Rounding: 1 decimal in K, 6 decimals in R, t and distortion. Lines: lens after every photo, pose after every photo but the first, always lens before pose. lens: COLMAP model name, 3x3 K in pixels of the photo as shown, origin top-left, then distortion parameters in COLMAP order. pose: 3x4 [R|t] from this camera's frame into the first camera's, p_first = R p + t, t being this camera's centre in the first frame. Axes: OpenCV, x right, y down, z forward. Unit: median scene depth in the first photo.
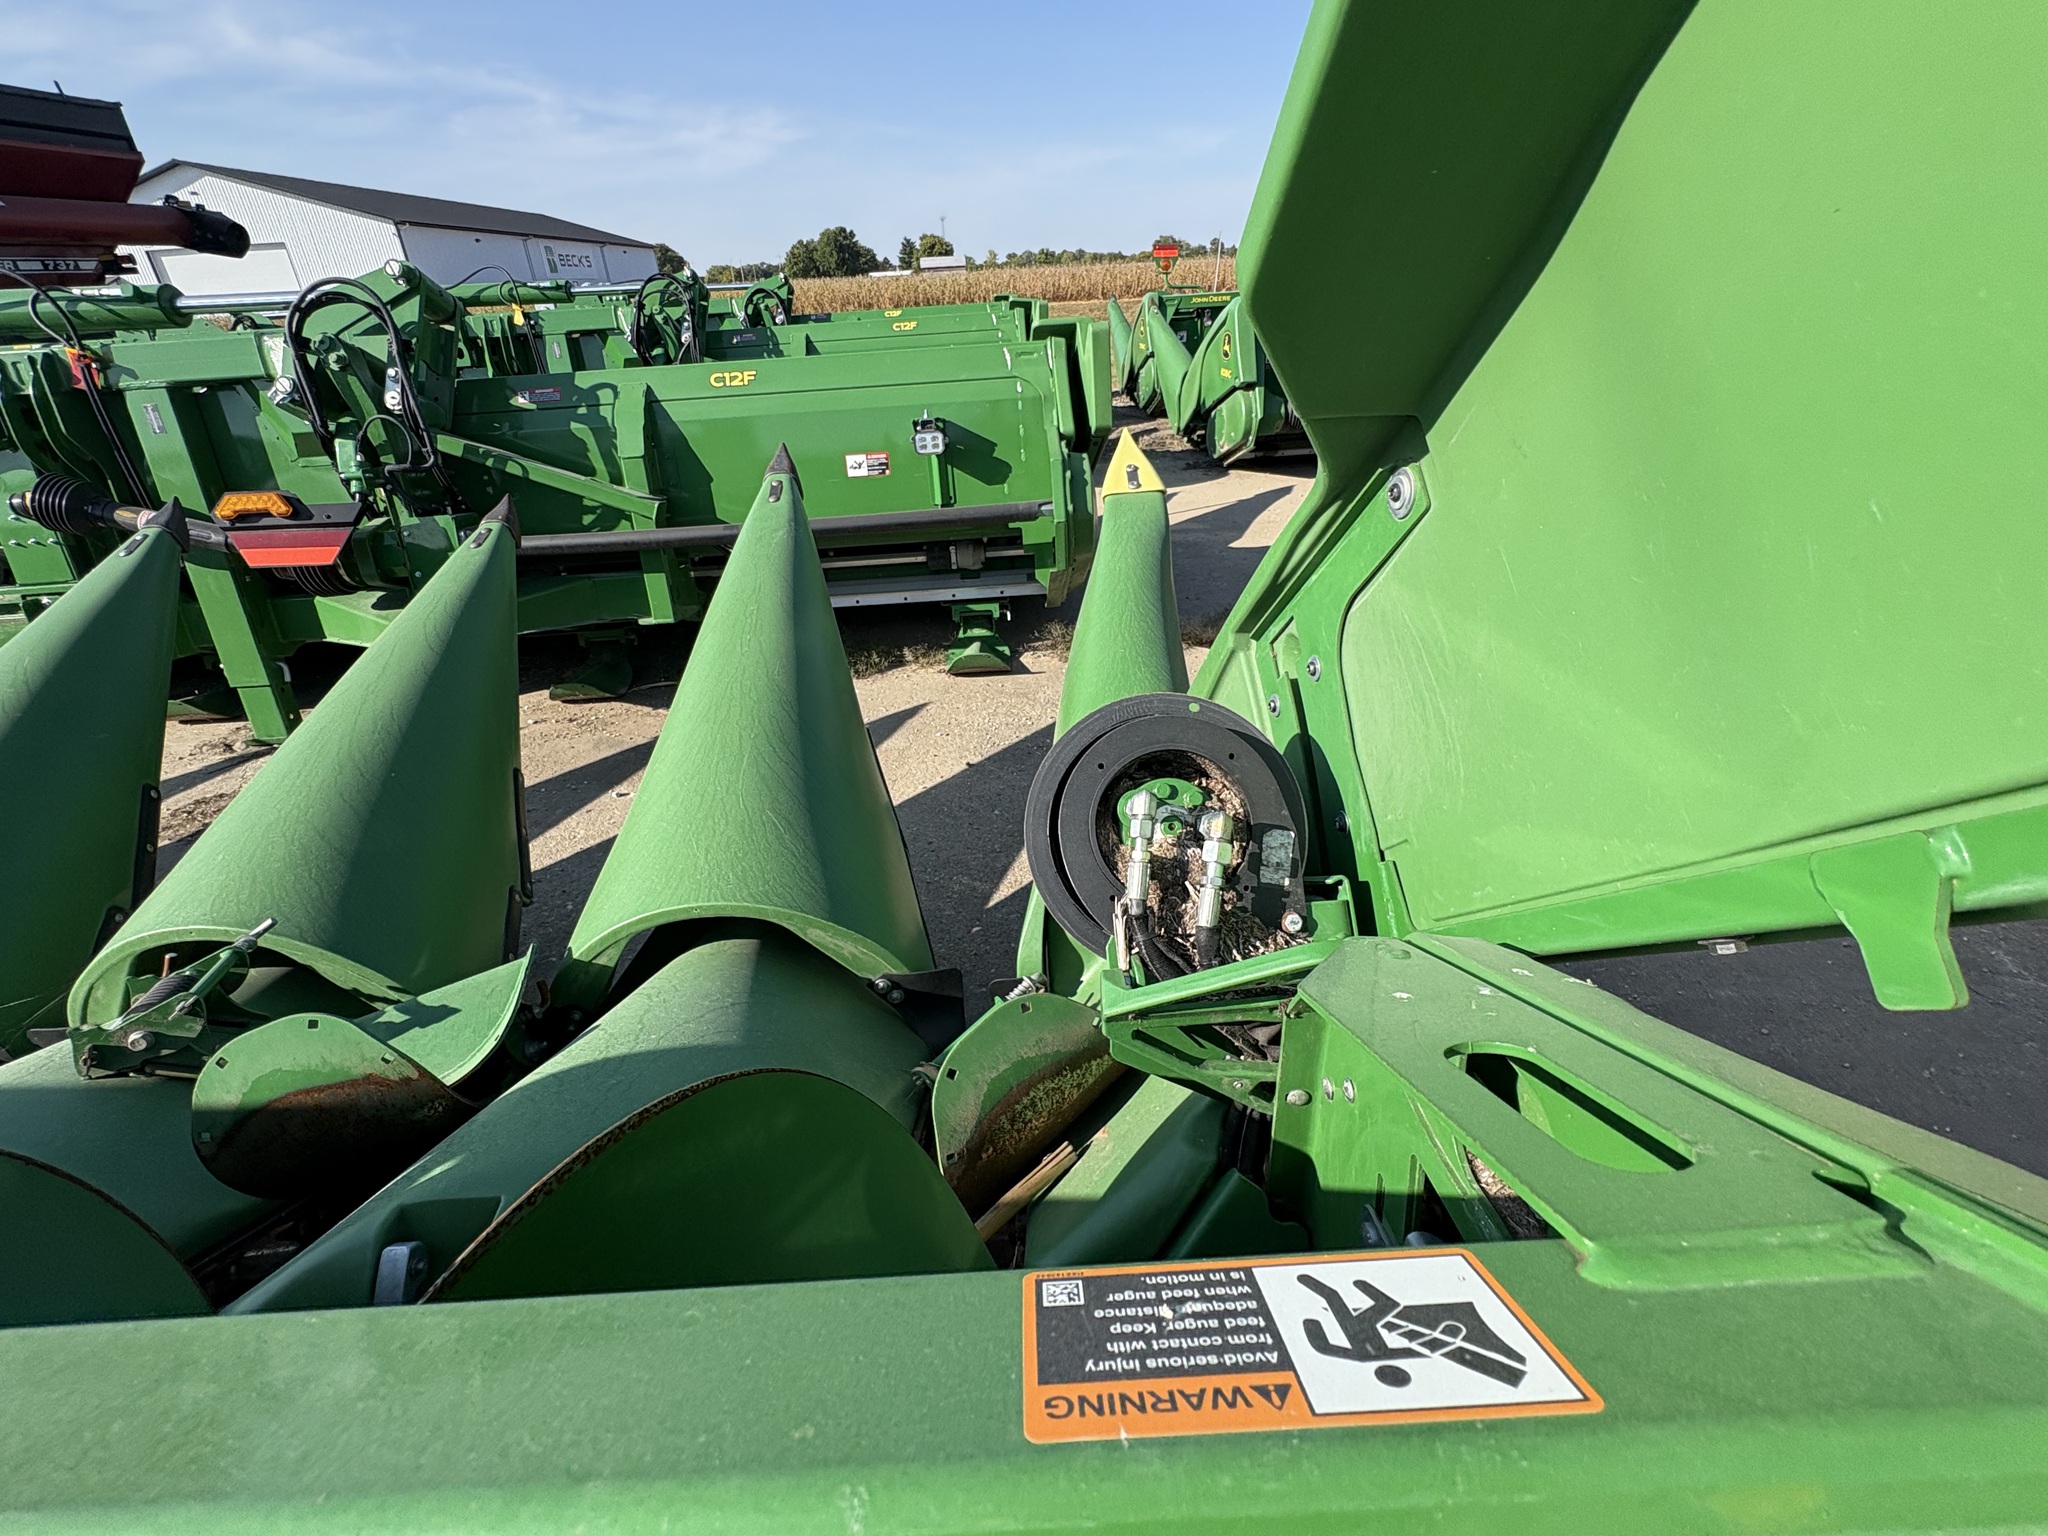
lens RADIAL K [[931.4, 0, 1023.6], [0, 931.4, 769.8], [0, 0, 1]] dist [0.001758, -0.000495]
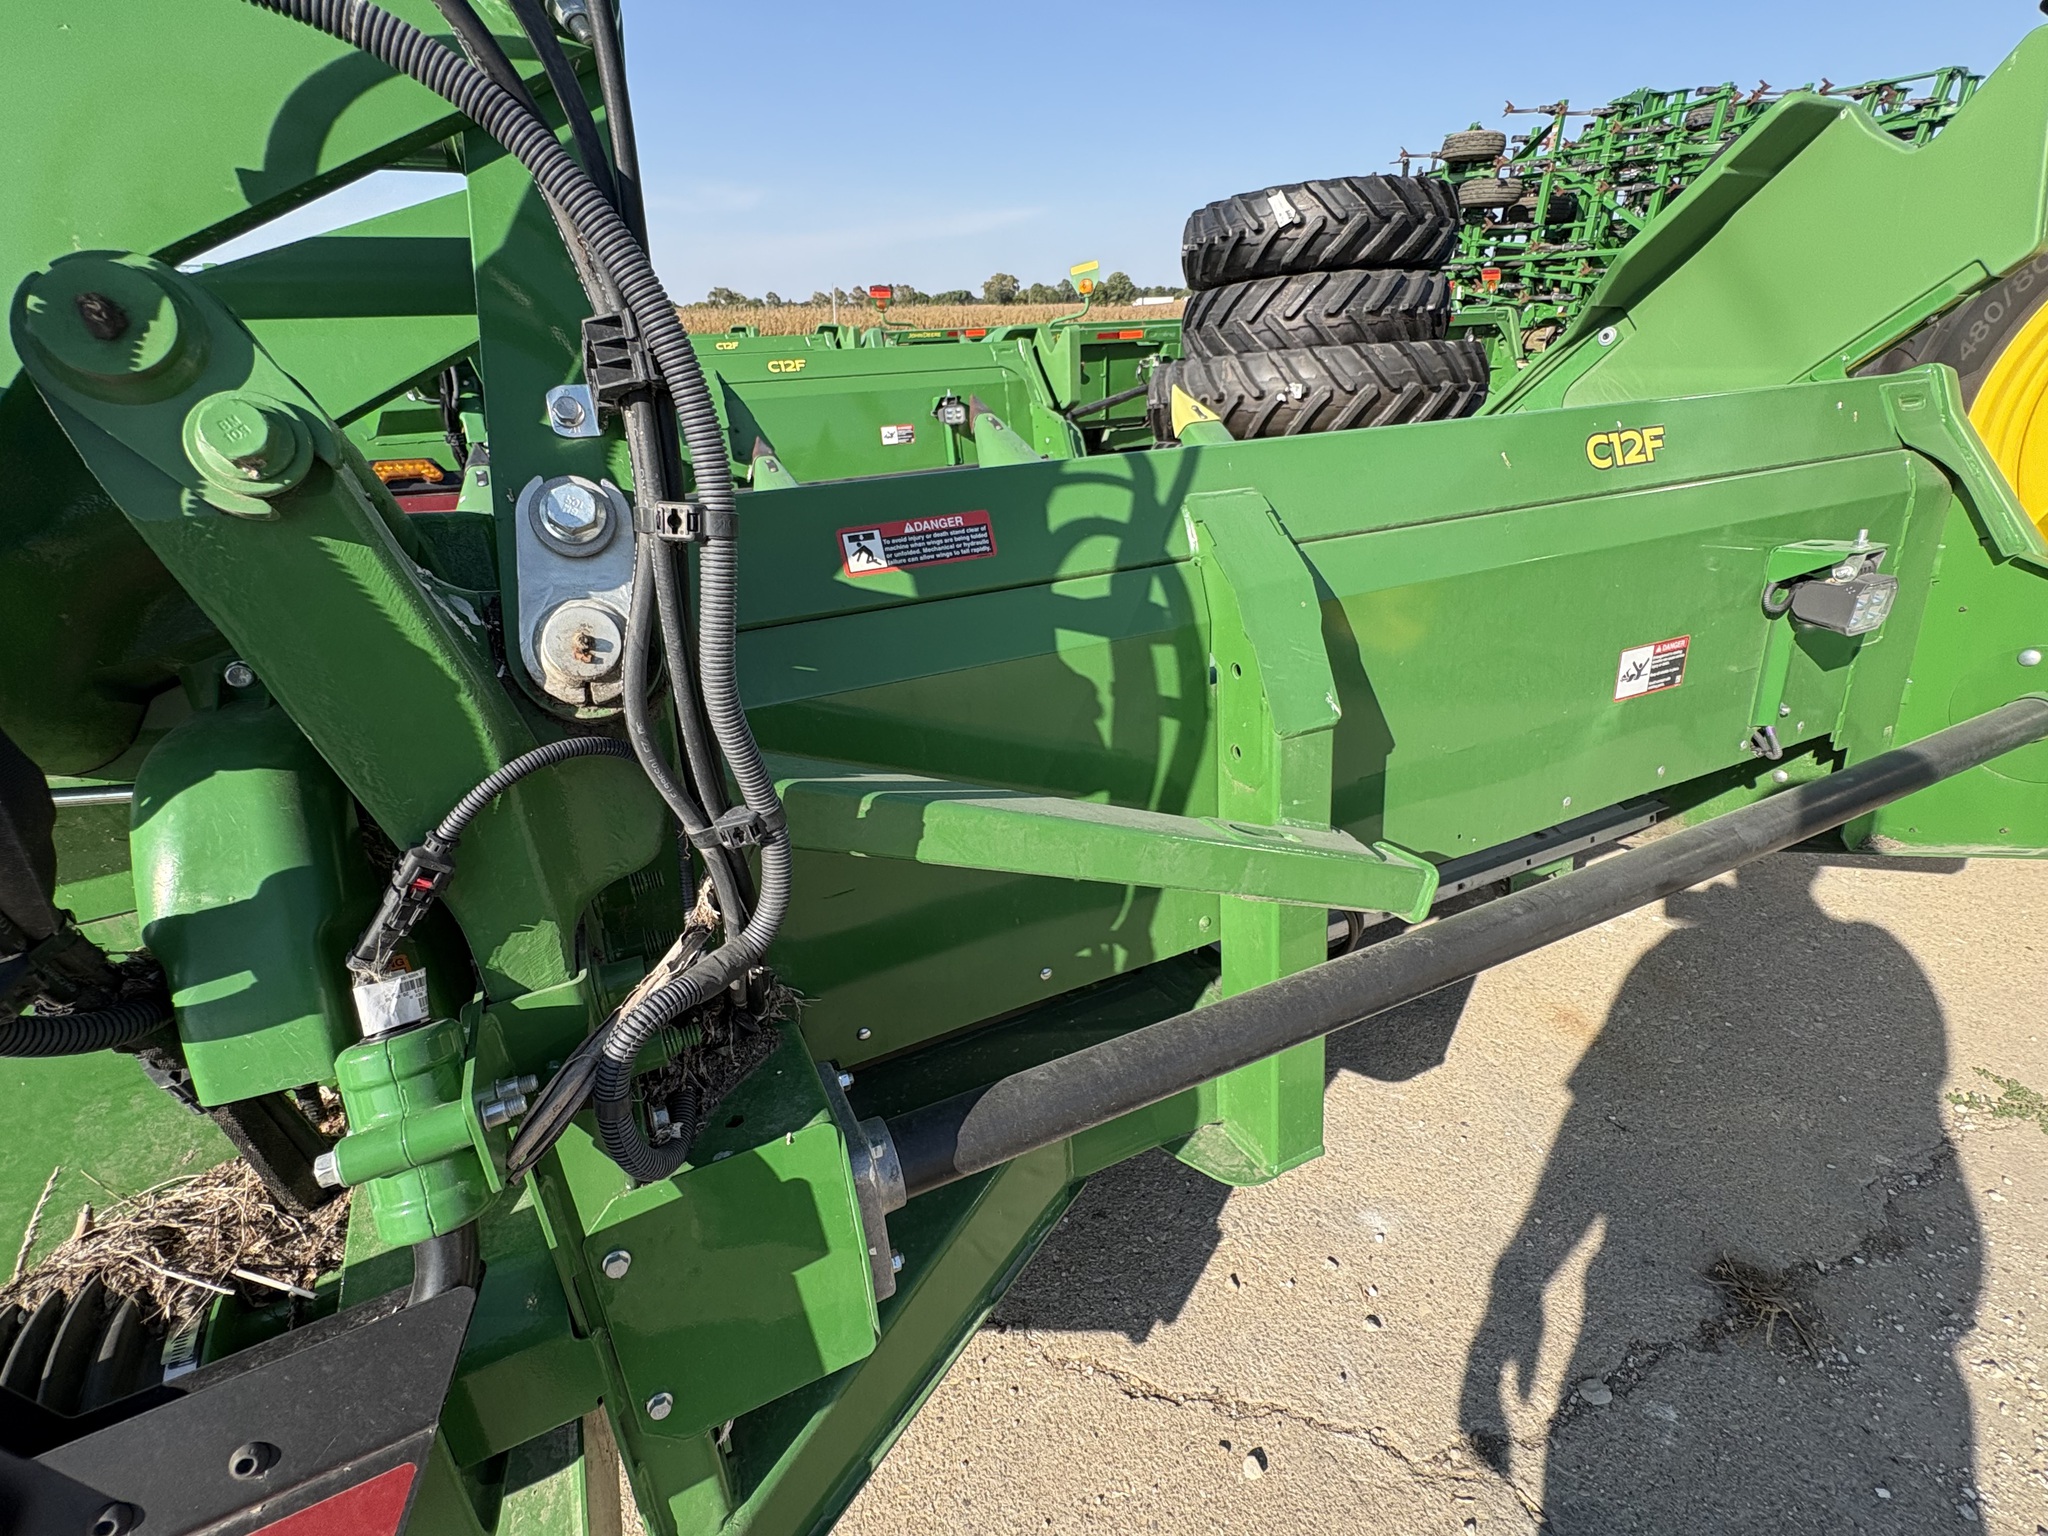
lens RADIAL K [[931.4, 0, 1018.8], [0, 931.4, 765.4], [0, 0, 1]] dist [0.001758, -0.000495]
pose [[0.912352, -0.152731, 0.379851, -0.176401], [0.171581, 0.985039, -0.016049, 0.050773], [-0.371718, 0.079817, 0.924908, -0.060358]]
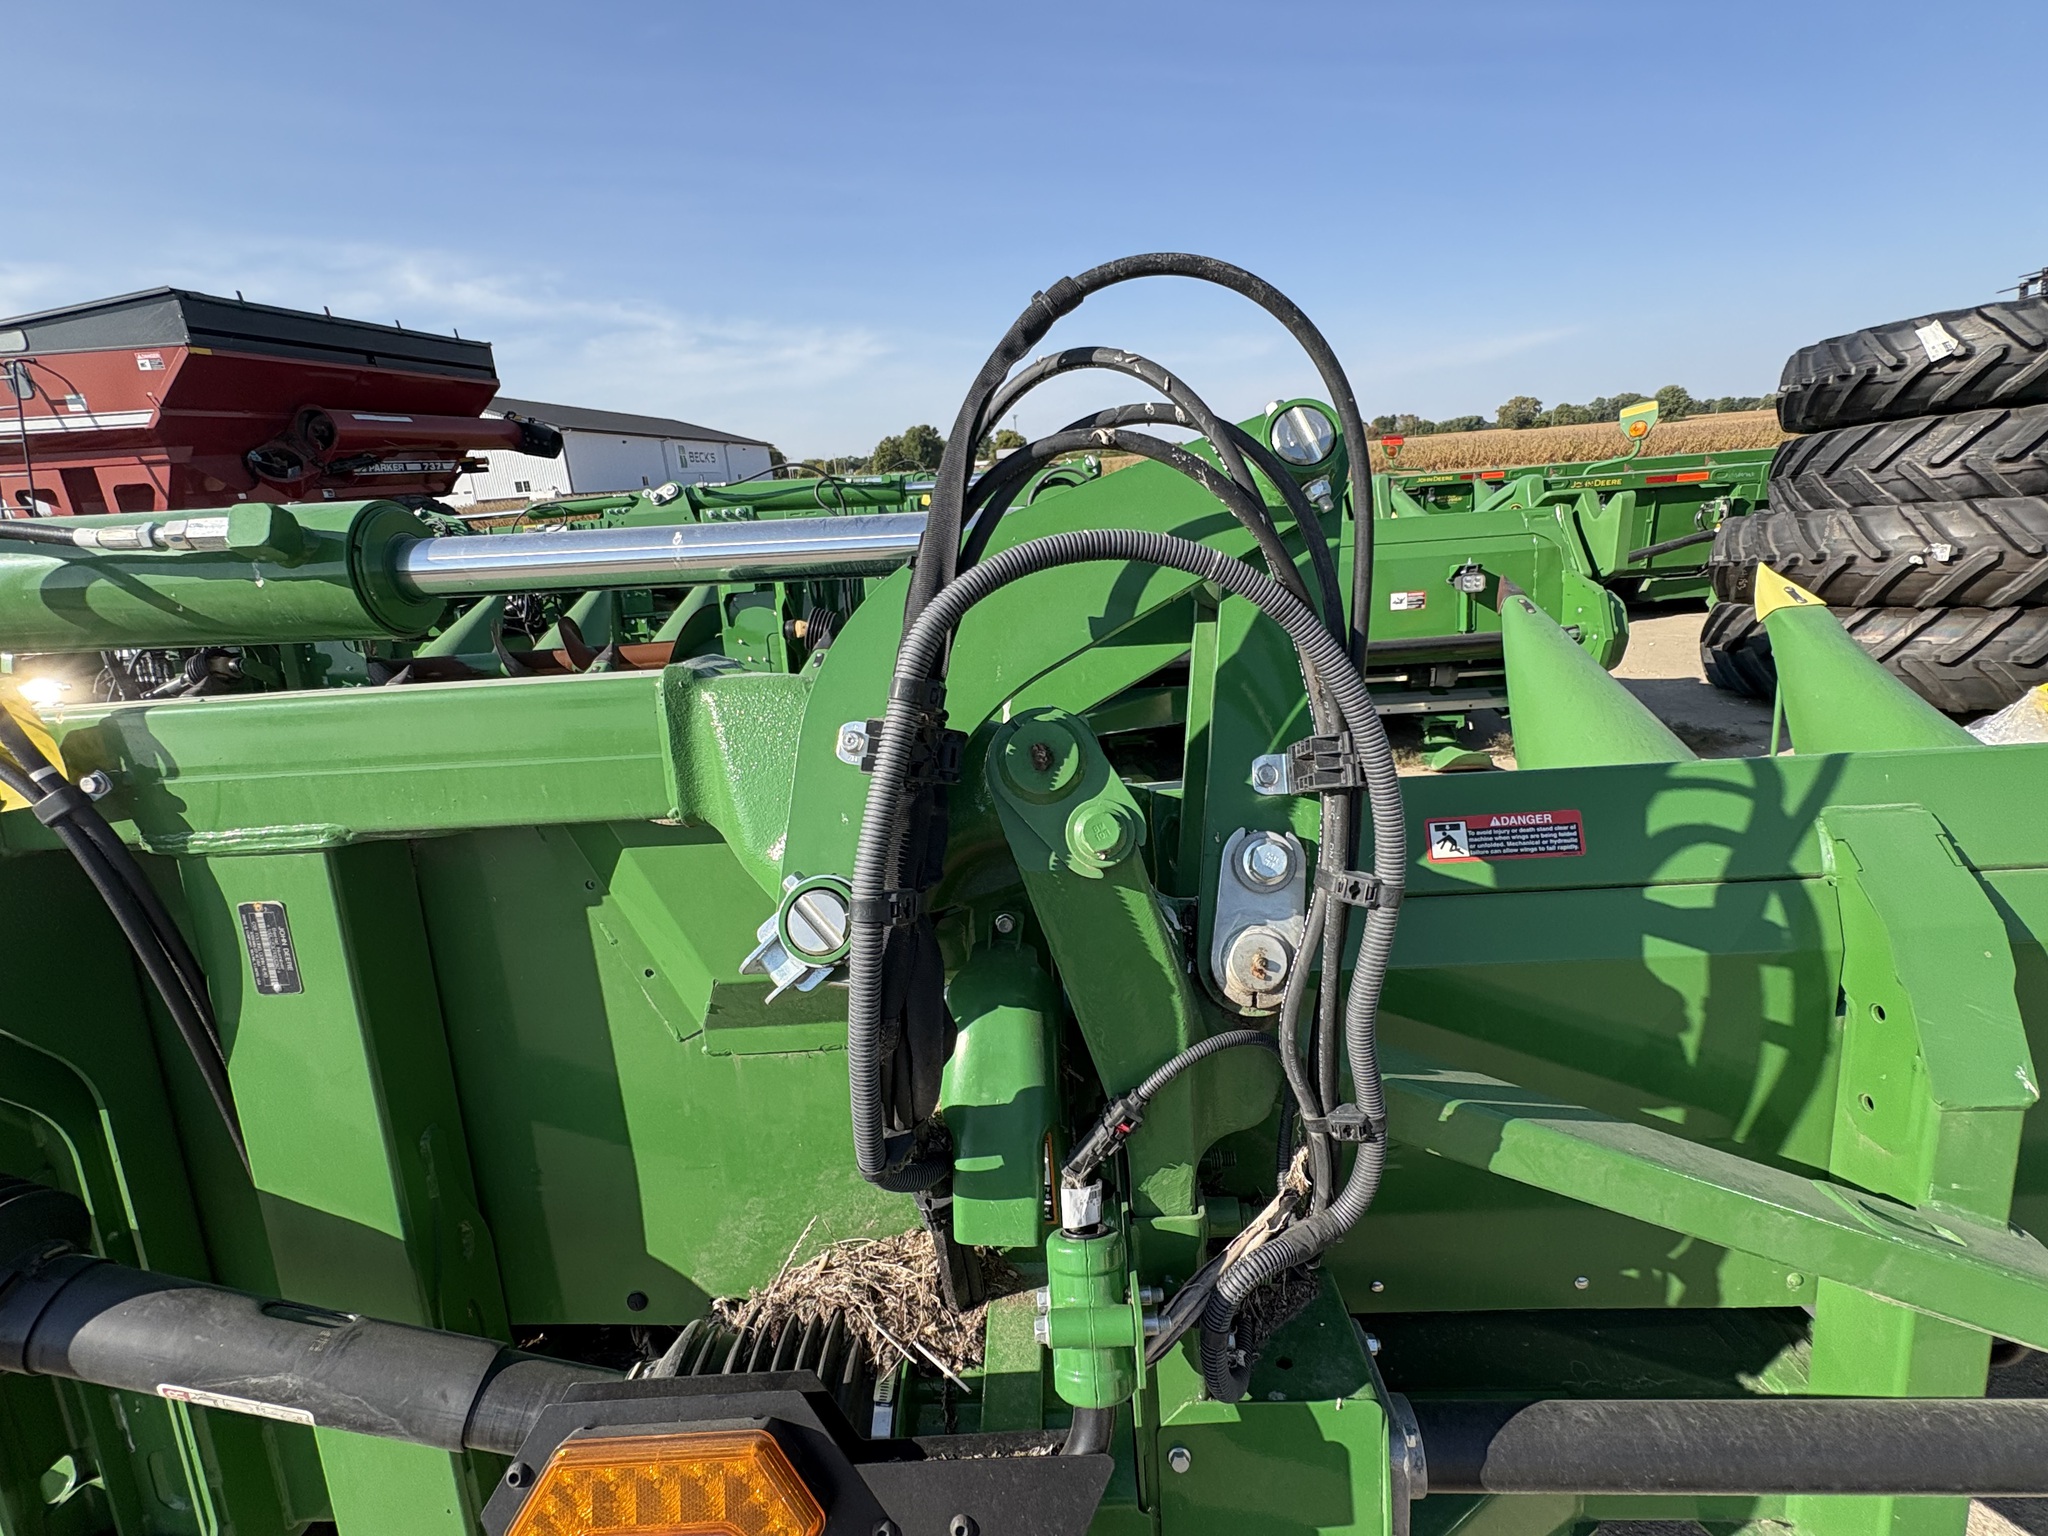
lens RADIAL K [[931.4, 0, 1020.4], [0, 931.4, 769.5], [0, 0, 1]] dist [0.001758, -0.000495]
pose [[0.998080, 0.005778, -0.061667, -0.190418], [-0.016198, 0.985338, -0.169843, 0.037349], [0.059782, 0.170516, 0.983540, -0.072186]]
